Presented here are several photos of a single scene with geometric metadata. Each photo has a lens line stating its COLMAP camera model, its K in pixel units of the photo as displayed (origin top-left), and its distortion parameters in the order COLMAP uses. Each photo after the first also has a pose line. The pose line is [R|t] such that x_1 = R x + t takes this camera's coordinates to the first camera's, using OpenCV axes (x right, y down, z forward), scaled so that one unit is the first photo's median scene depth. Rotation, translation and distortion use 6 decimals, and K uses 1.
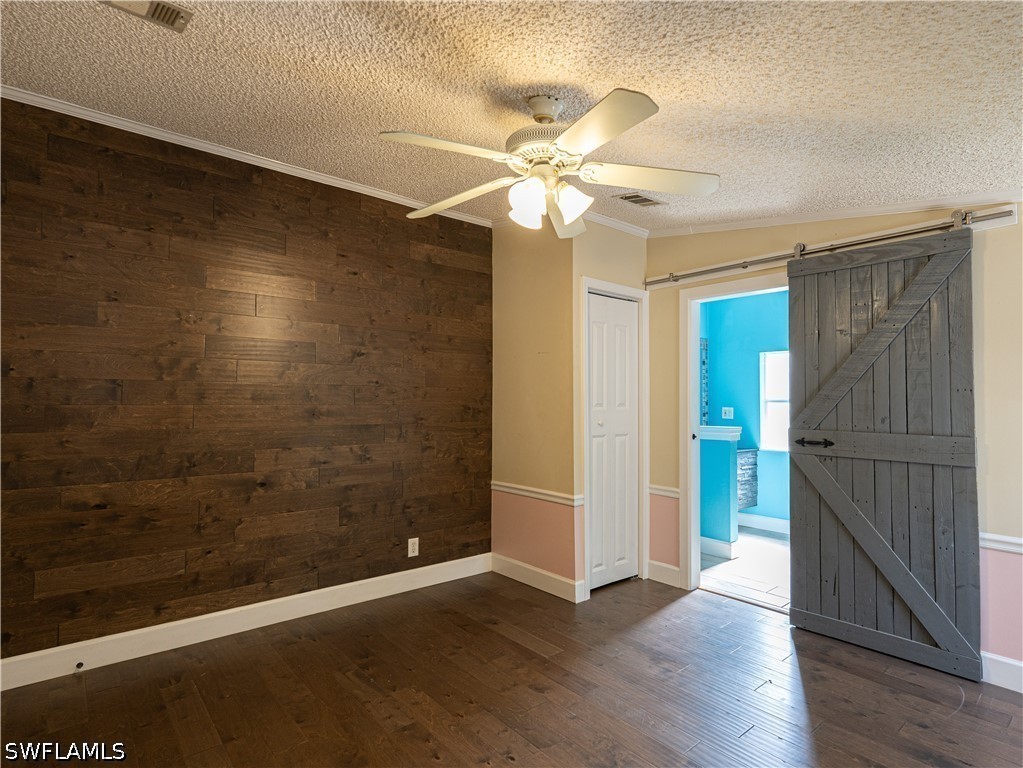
lens RADIAL K [[537.1, 0, 511.5], [0, 537.1, 384.0], [0, 0, 1]] dist [0.005316, -0.001102]
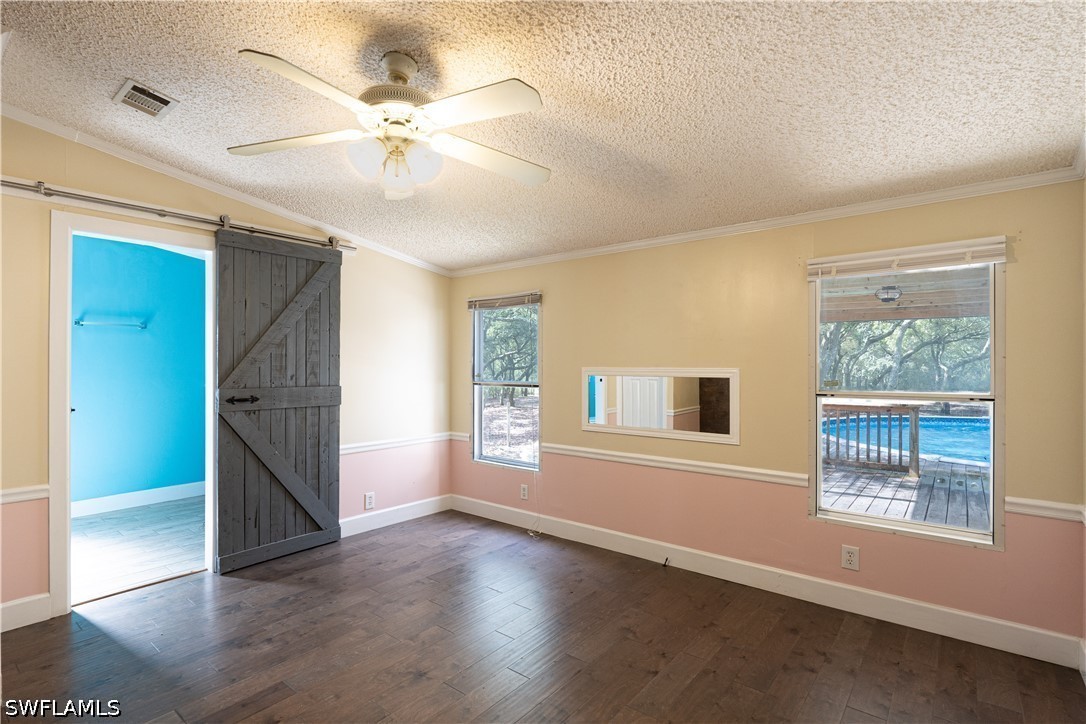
lens RADIAL K [[493.5, 0, 543.0], [0, 493.5, 362.0], [0, 0, 1]] dist [-0.001179, -0.000196]
pose [[-0.165533, -0.001057, 0.986204, -0.585194], [-0.030360, 0.999531, -0.004024, 0.016008], [-0.985737, -0.030607, -0.165488, 0.588062]]
